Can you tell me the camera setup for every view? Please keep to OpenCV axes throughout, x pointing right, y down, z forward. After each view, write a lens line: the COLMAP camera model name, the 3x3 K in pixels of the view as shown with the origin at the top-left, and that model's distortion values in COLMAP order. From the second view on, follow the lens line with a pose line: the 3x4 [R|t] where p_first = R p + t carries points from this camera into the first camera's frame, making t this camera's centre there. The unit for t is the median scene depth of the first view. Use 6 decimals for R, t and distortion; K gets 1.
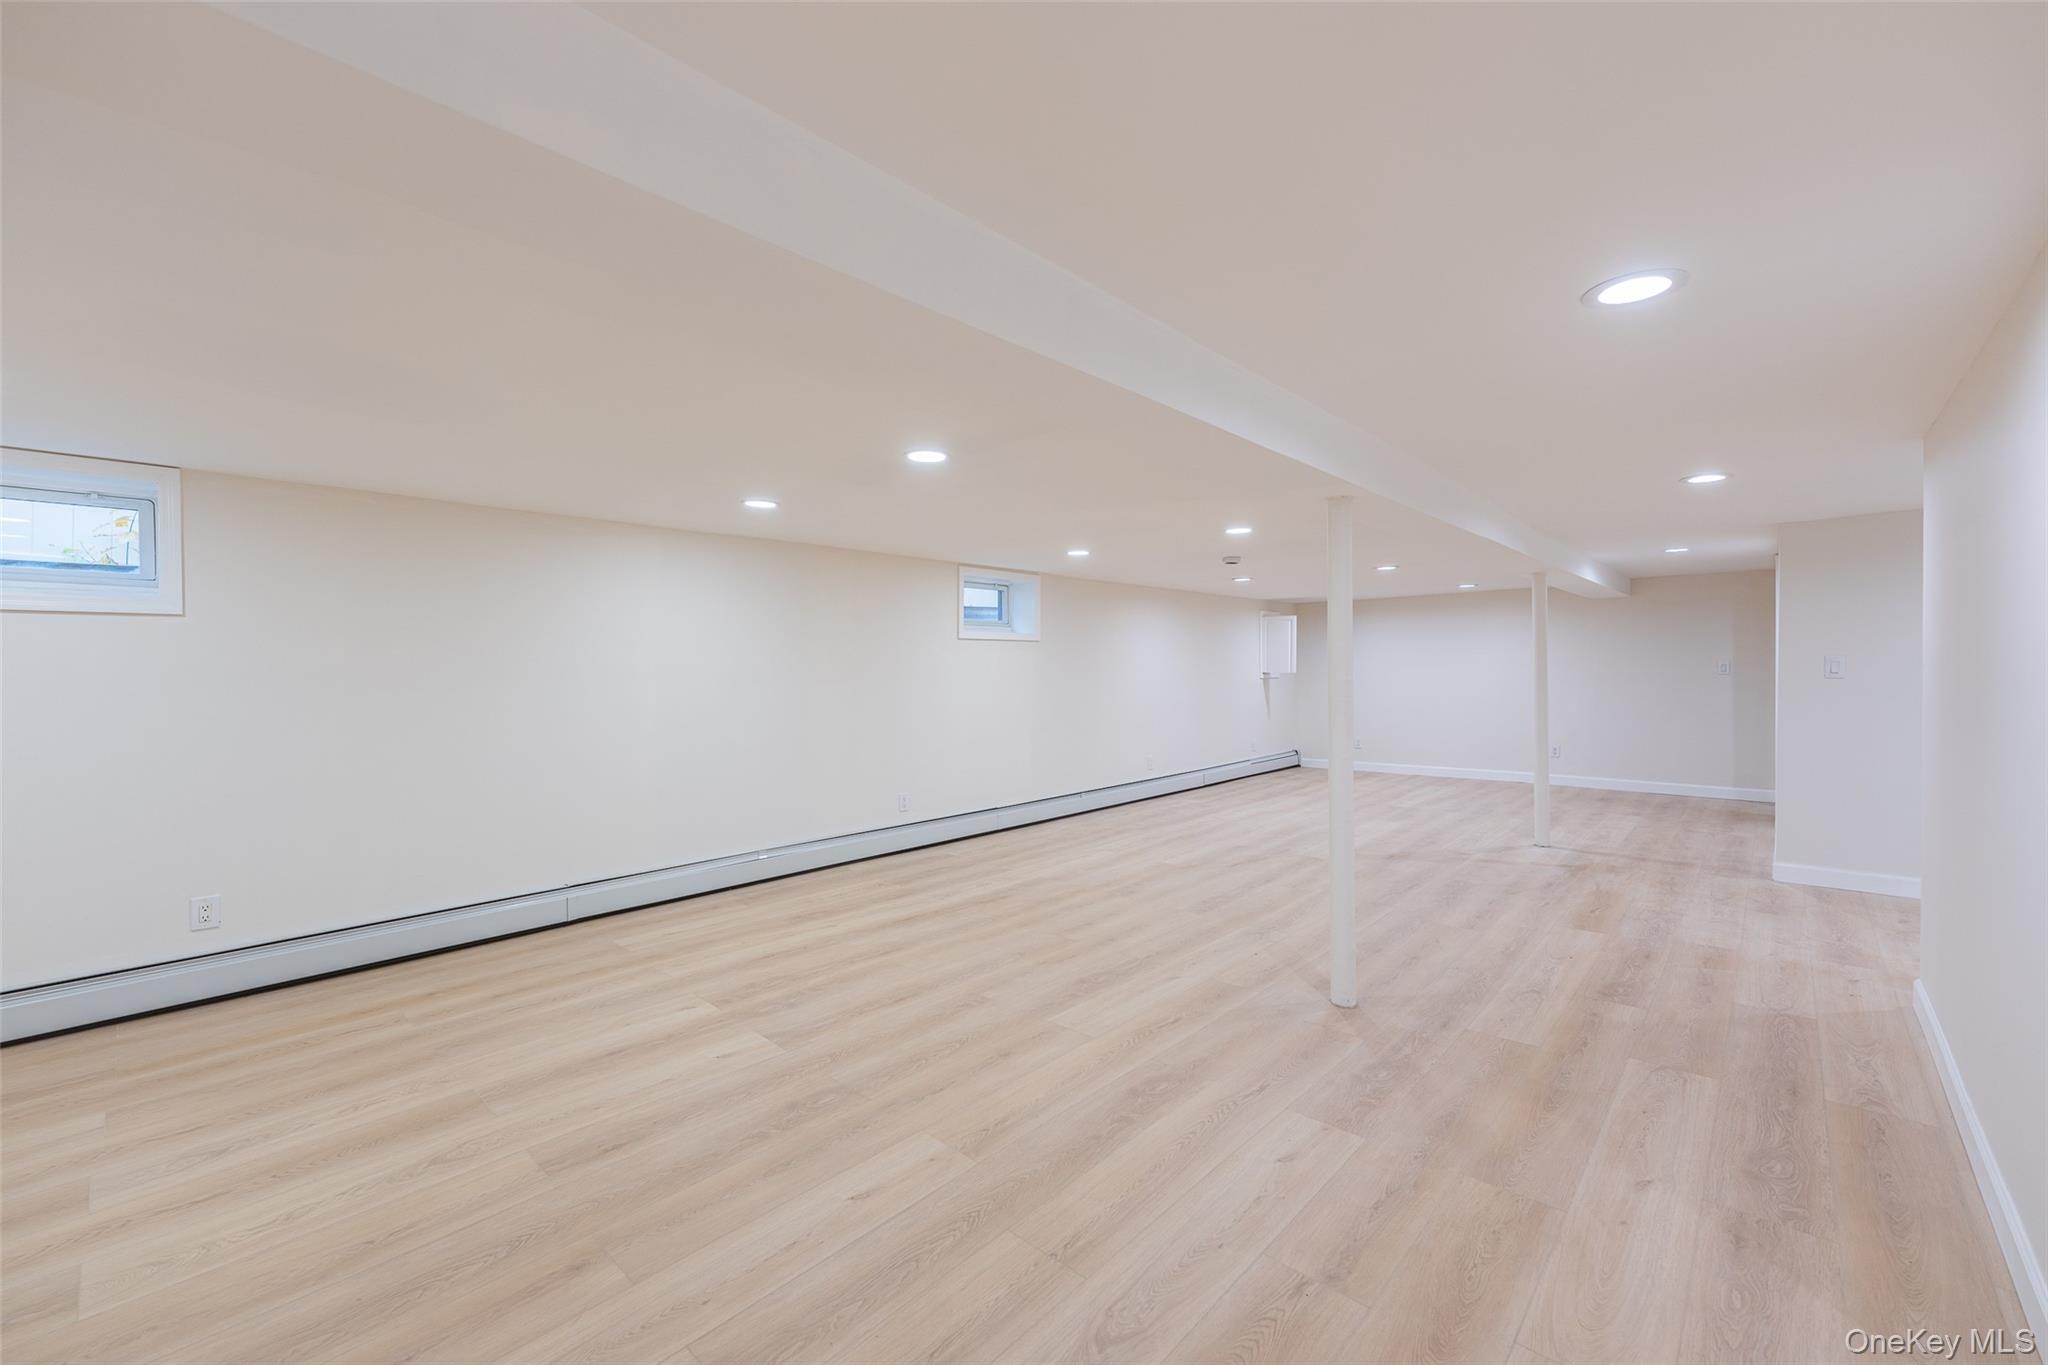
lens RADIAL K [[820.3, 0, 1008.2], [0, 820.3, 686.3], [0, 0, 1]] dist [-0.000255, -0.000115]
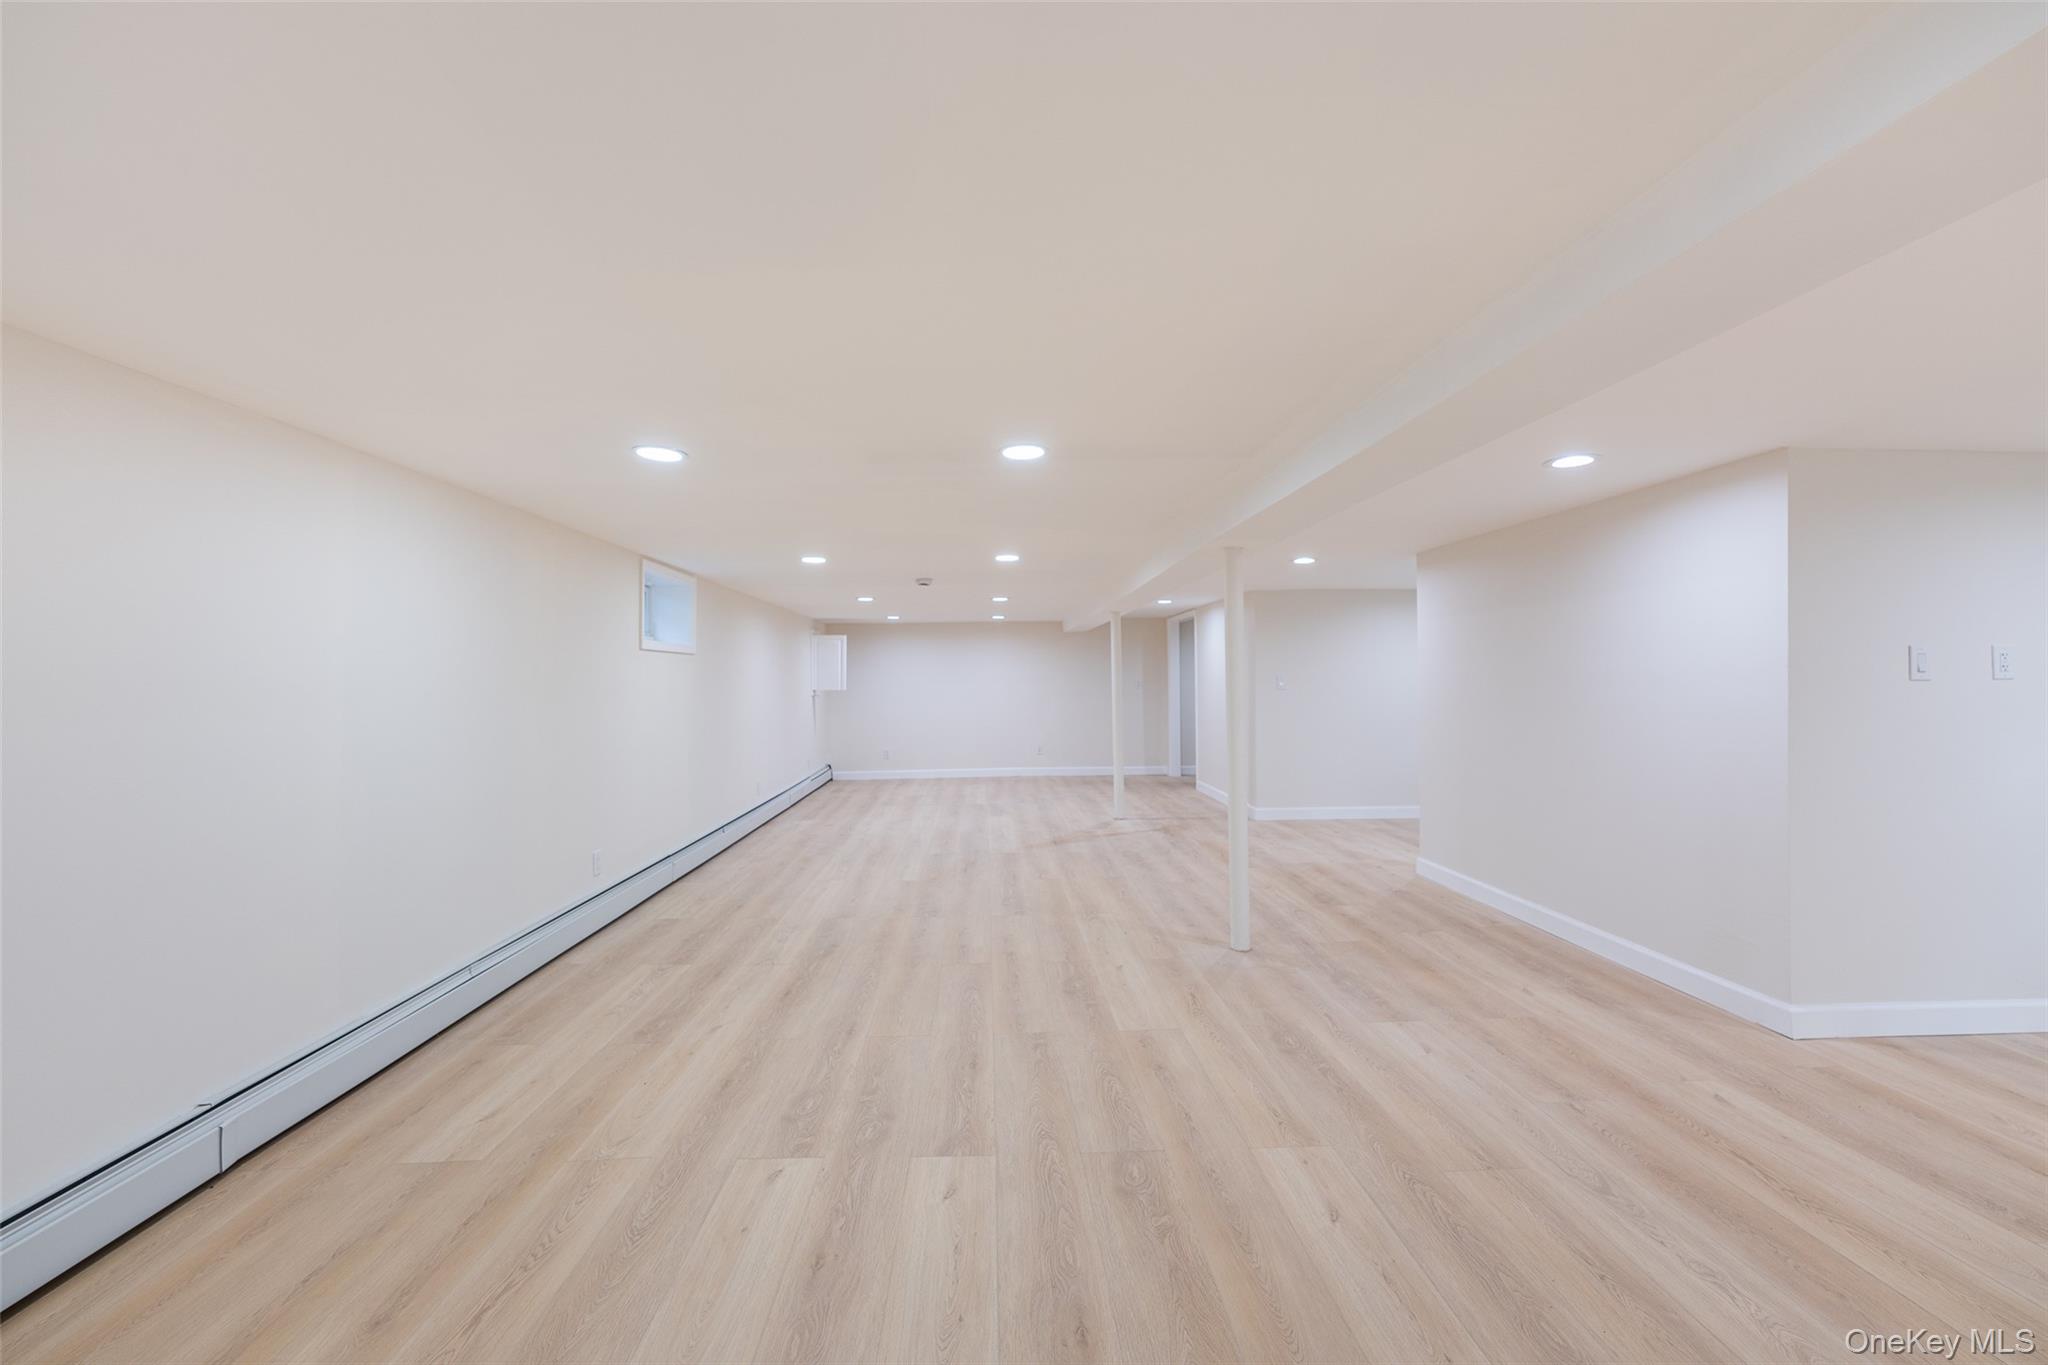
lens RADIAL K [[820.3, 0, 1008.2], [0, 820.3, 686.3], [0, 0, 1]] dist [-0.000255, -0.000115]
pose [[0.704802, -0.004842, 0.709387, -0.739949], [0.021637, 0.999658, -0.014673, -0.003347], [-0.709074, 0.025691, 0.704666, 0.366458]]
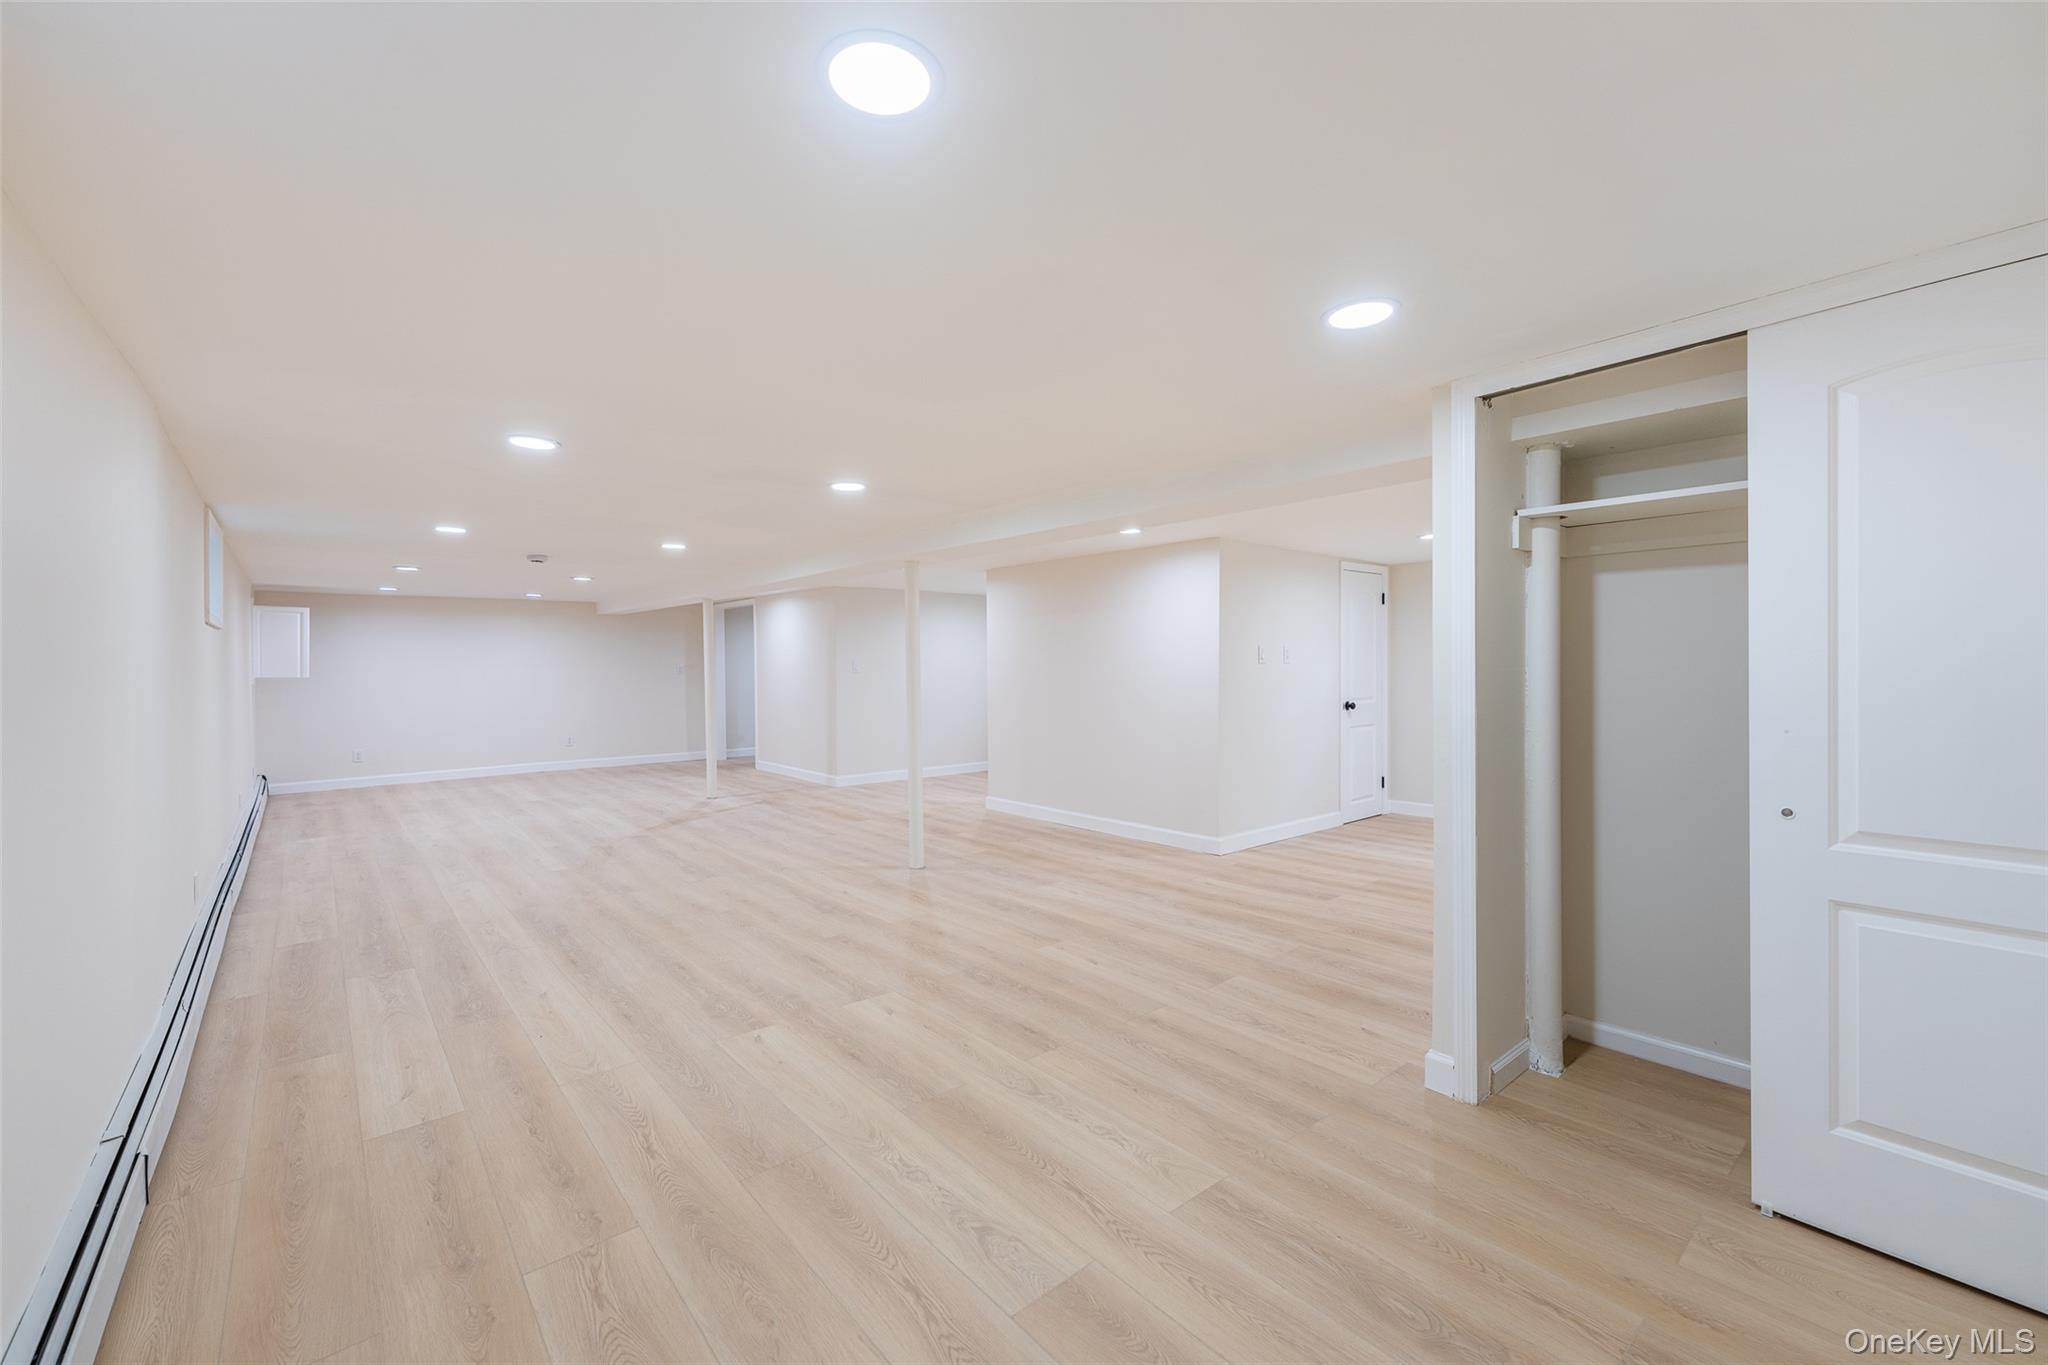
lens RADIAL K [[852.5, 0, 1024.0], [0, 852.5, 682.5], [0, 0, 1]] dist [0.001088, 0.000018]
pose [[0.111989, -0.016053, 0.993580, -1.277135], [0.030962, 0.999440, 0.012658, 0.001317], [-0.993227, 0.029346, 0.112423, 0.596865]]
